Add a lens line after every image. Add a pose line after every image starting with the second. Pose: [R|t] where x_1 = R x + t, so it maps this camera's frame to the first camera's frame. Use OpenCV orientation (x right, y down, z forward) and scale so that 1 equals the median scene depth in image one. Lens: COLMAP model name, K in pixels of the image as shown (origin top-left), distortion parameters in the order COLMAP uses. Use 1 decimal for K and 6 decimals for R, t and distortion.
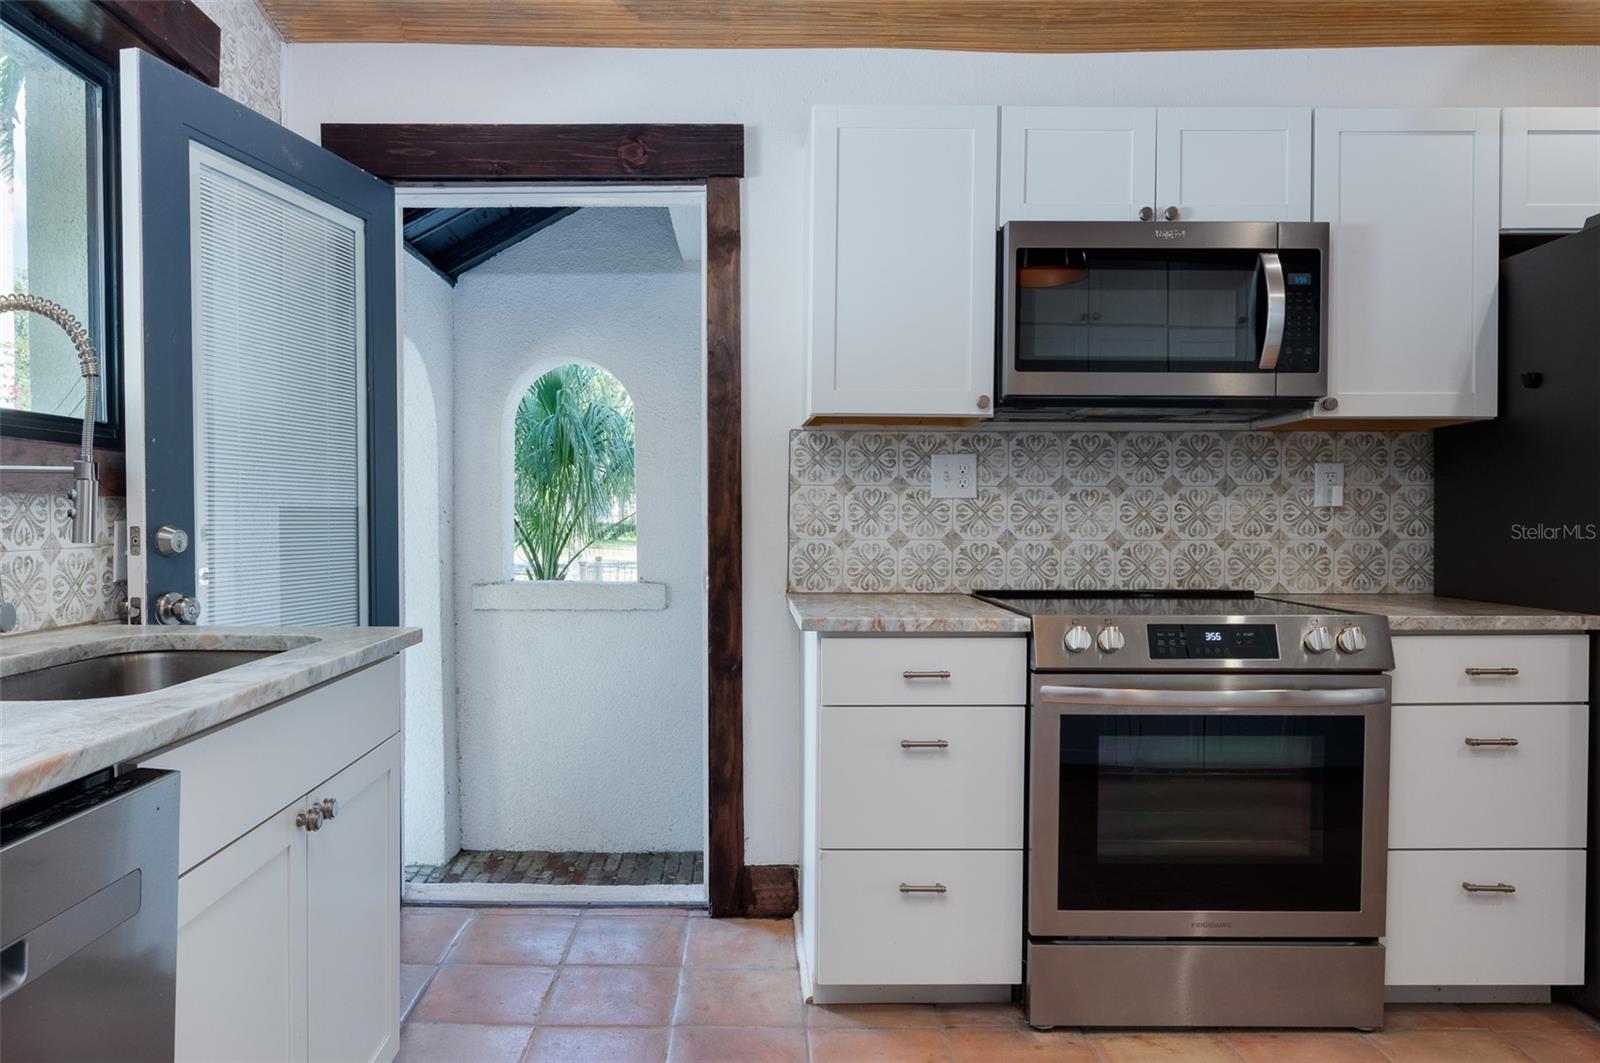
lens RADIAL K [[1081.1, 0, 800.0], [0, 1081.1, 531.5], [0, 0, 1]] dist [-0.000113, -0.001305]
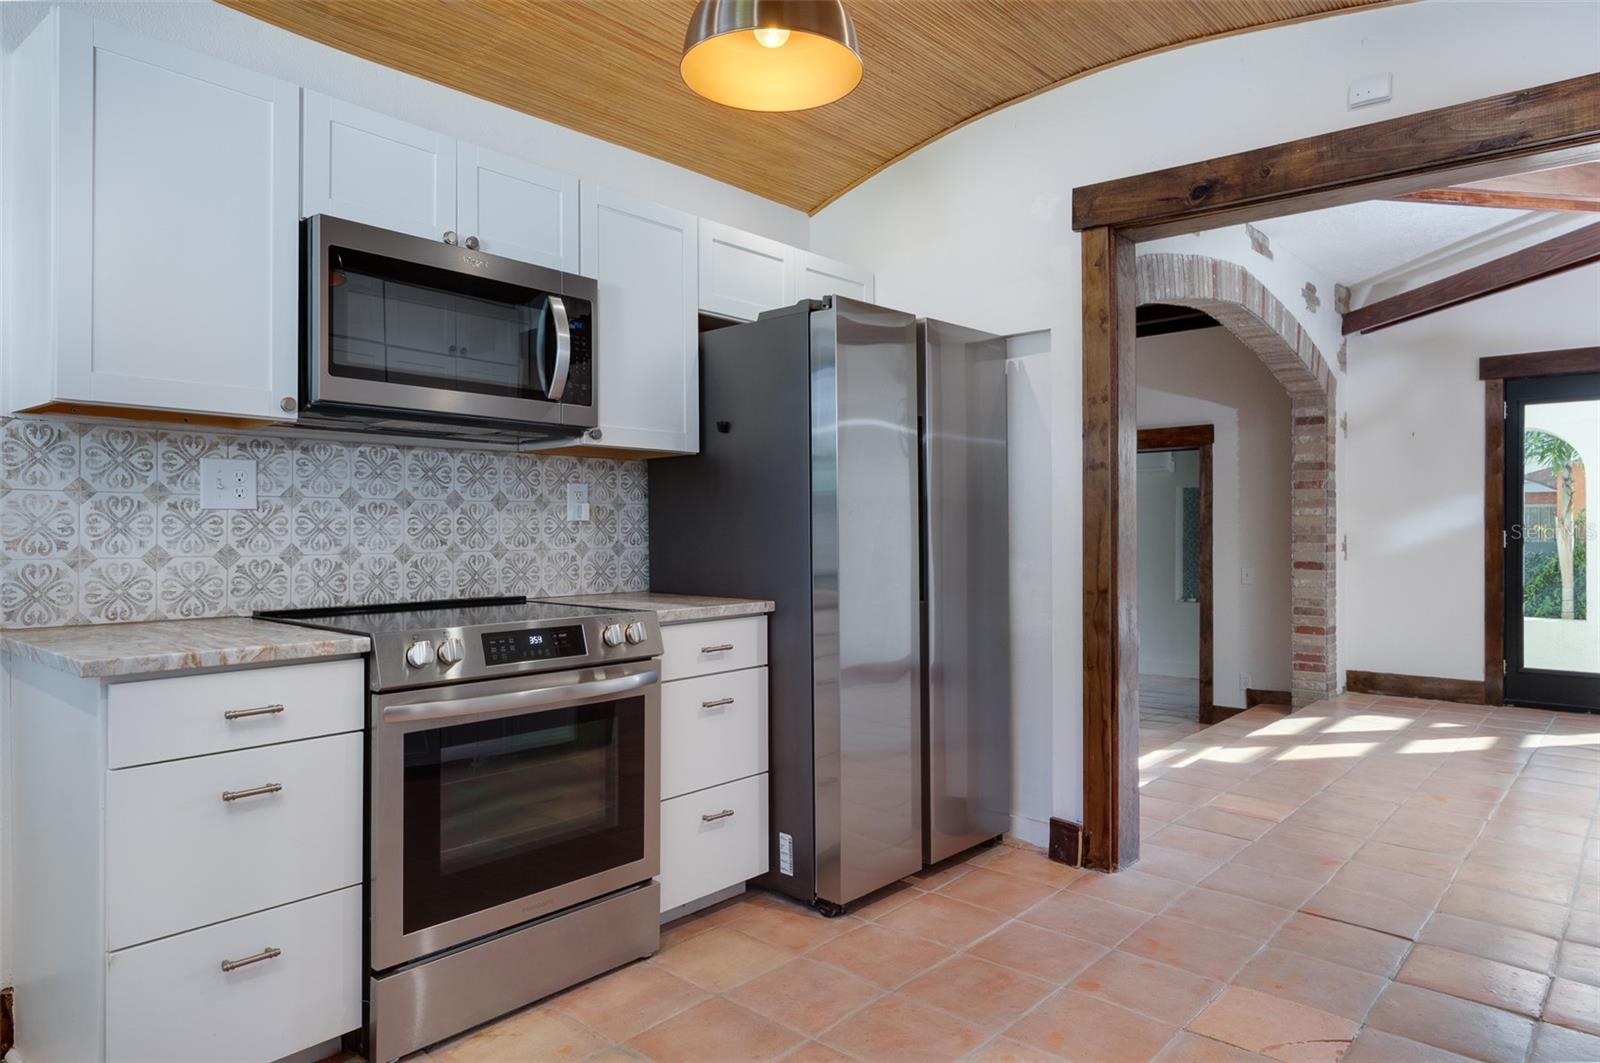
lens RADIAL K [[994.2, 0, 799.8], [0, 994.2, 526.2], [0, 0, 1]] dist [0.001407, -0.000405]
pose [[0.654956, 0.001111, 0.755666, -0.166435], [0.009746, 0.999903, -0.009917, -0.004198], [-0.755604, 0.013860, 0.654882, 0.114905]]
